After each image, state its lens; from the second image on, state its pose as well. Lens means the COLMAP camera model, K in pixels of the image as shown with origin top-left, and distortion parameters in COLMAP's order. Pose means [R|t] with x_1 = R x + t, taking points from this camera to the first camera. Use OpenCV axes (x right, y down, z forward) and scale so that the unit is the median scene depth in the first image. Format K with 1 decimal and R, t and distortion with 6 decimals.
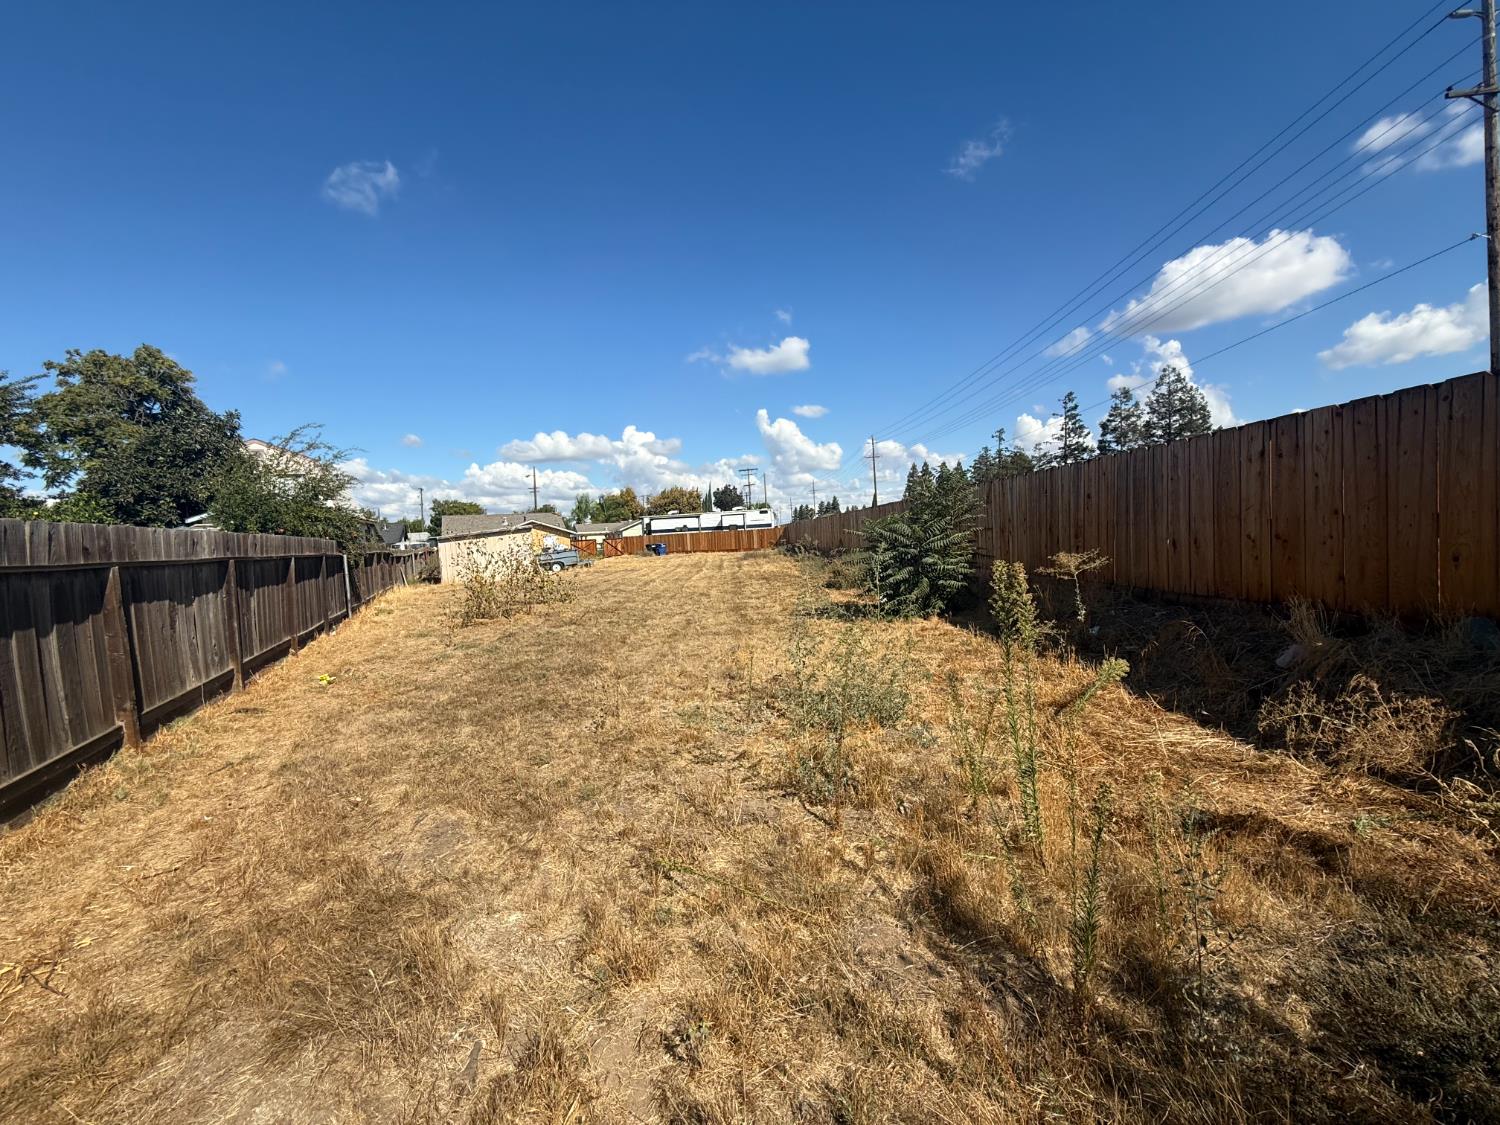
lens RADIAL K [[590.7, 0, 750.0], [0, 590.7, 562.5], [0, 0, 1]] dist [-0.009854, -0.000075]
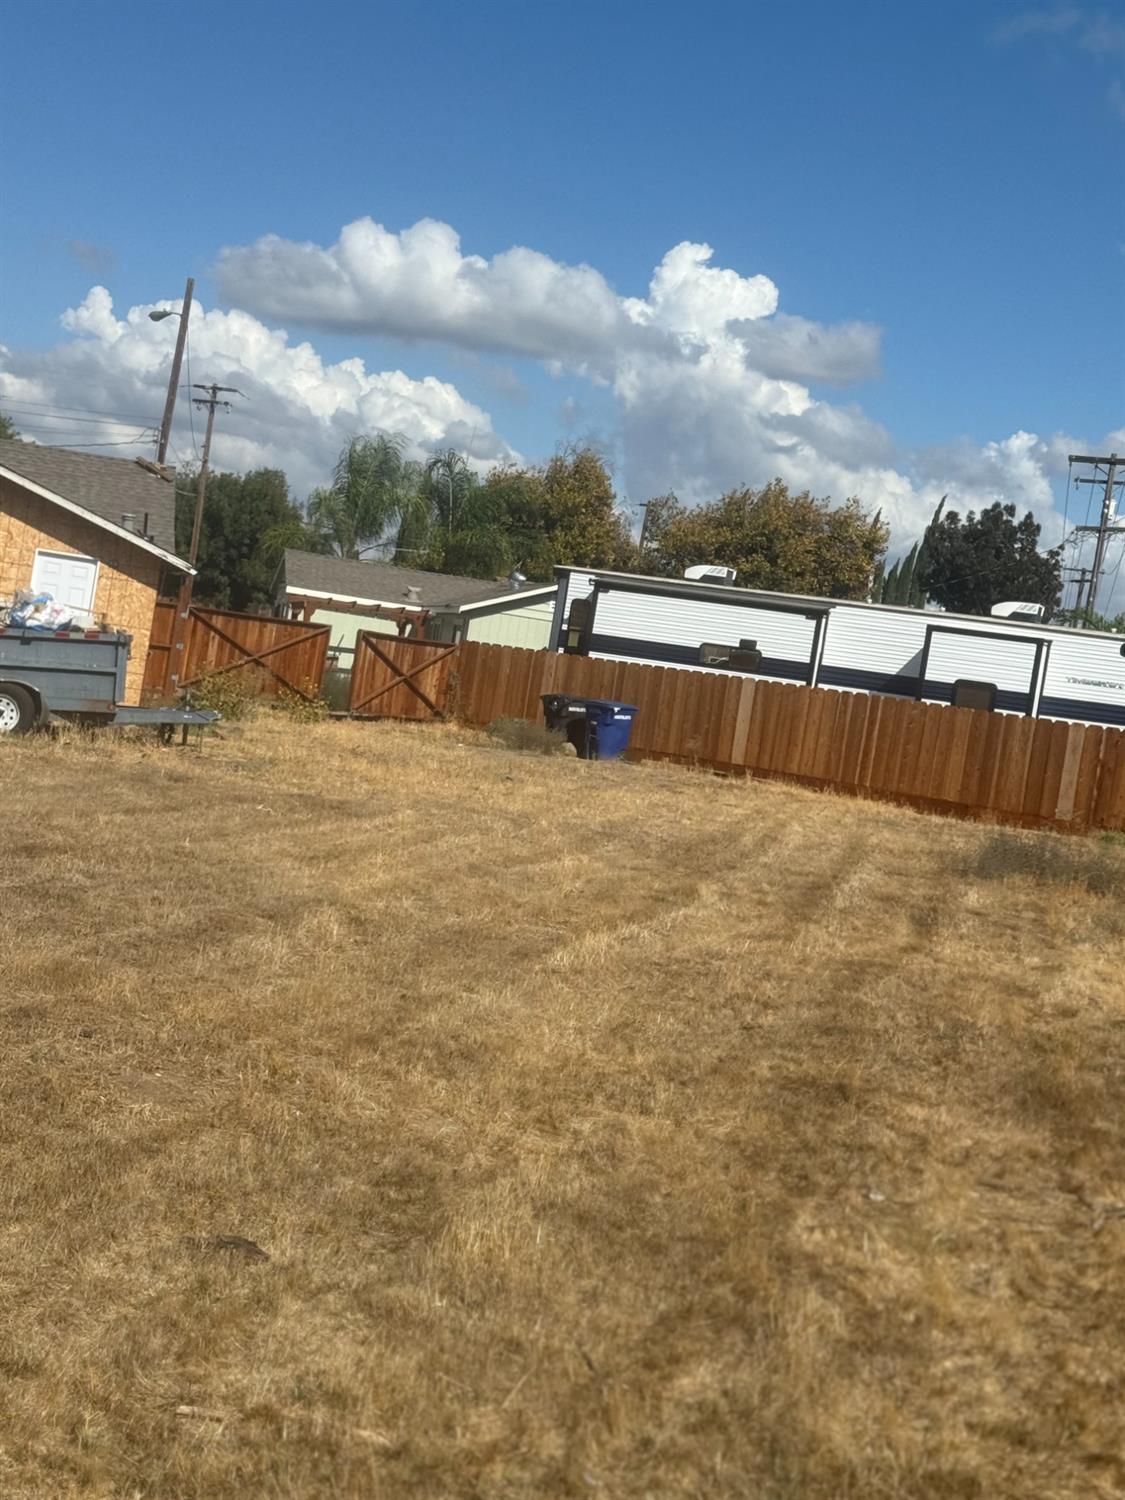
lens RADIAL K [[2341.4, 0, 562.5], [0, 2341.4, 750.0], [0, 0, 1]] dist [0.007851, -0.033861]
pose [[0.957049, 0.199588, -0.210288, 0.007108], [-0.205208, 0.978706, -0.005023, -0.008407], [0.204807, 0.047960, 0.977627, 0.182234]]
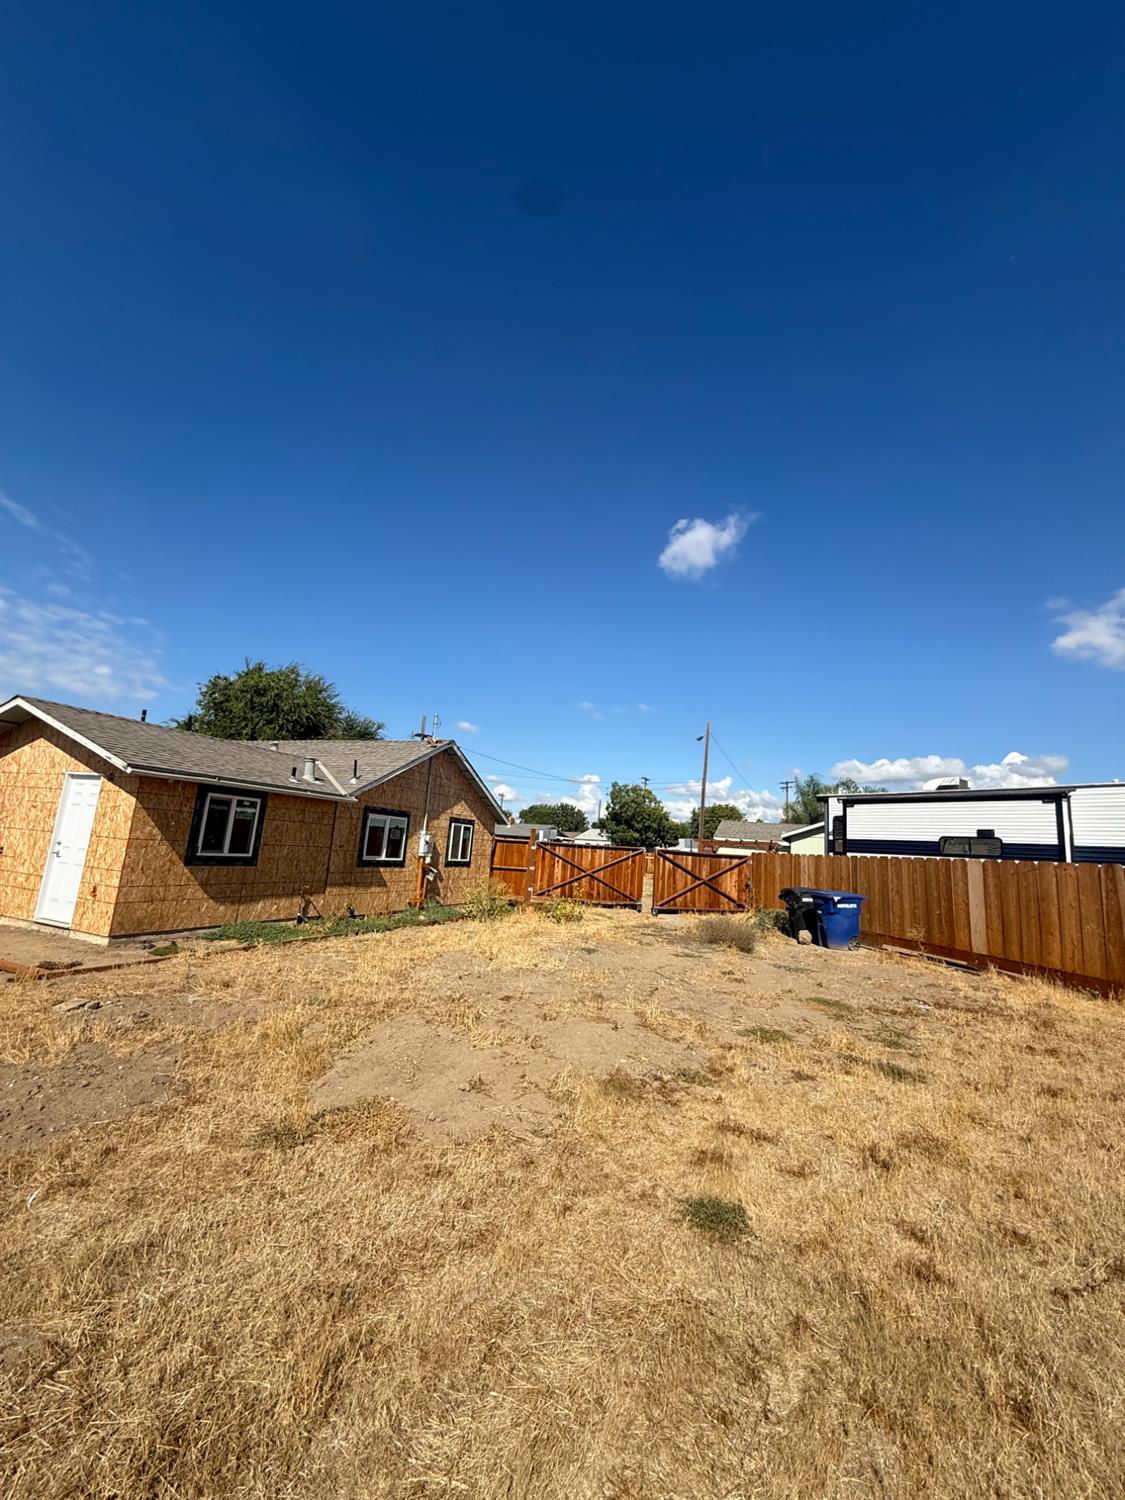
lens RADIAL K [[590.7, 0, 562.5], [0, 590.7, 750.0], [0, 0, 1]] dist [-0.009854, -0.000075]
pose [[0.662801, -0.024627, -0.748390, -0.044972], [-0.143293, 0.976816, -0.159049, -0.032526], [0.734957, 0.212657, 0.643906, 0.700094]]
